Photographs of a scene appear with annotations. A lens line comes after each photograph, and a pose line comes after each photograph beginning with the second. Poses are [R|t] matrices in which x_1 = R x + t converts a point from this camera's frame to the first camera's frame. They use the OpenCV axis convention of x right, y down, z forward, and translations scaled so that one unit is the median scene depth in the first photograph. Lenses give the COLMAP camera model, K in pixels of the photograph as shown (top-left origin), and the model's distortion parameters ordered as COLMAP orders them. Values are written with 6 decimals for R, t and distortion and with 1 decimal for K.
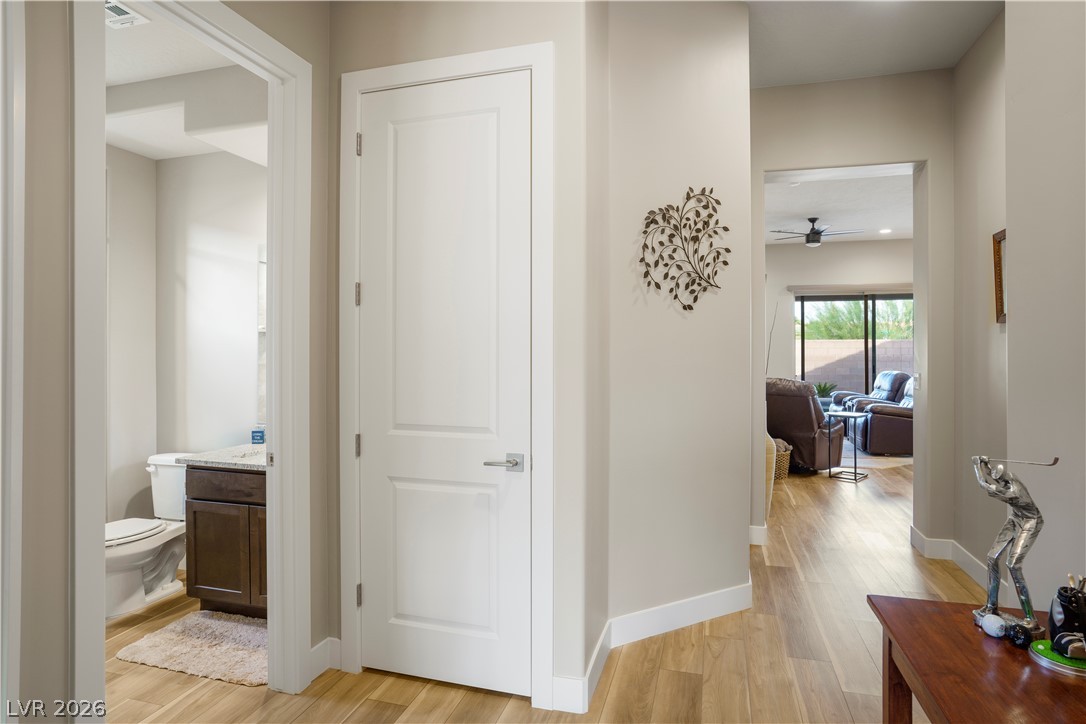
lens RADIAL K [[596.3, 0, 543.0], [0, 596.3, 362.0], [0, 0, 1]] dist [-0.037856, -0.000117]
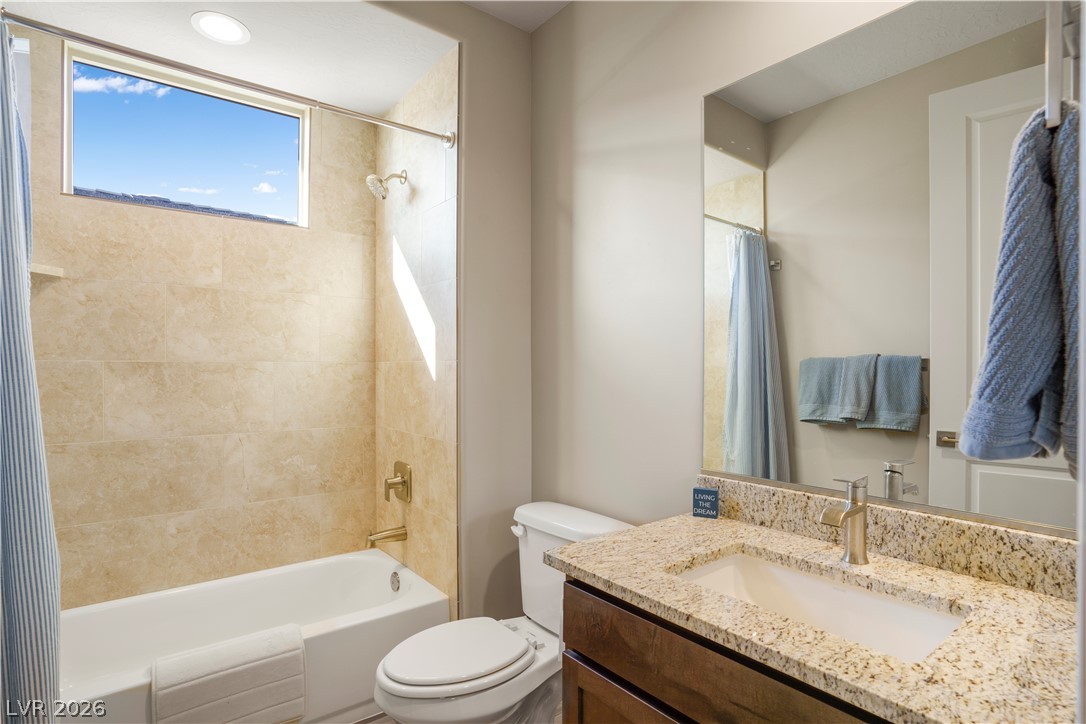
lens RADIAL K [[534.4, 0, 543.0], [0, 534.4, 362.0], [0, 0, 1]] dist [-0.028487, 0.000013]
pose [[0.814100, -0.014184, -0.580551, -0.345001], [-0.005589, 0.999464, -0.032255, 0.031600], [0.580697, 0.029504, 0.813585, 0.588129]]
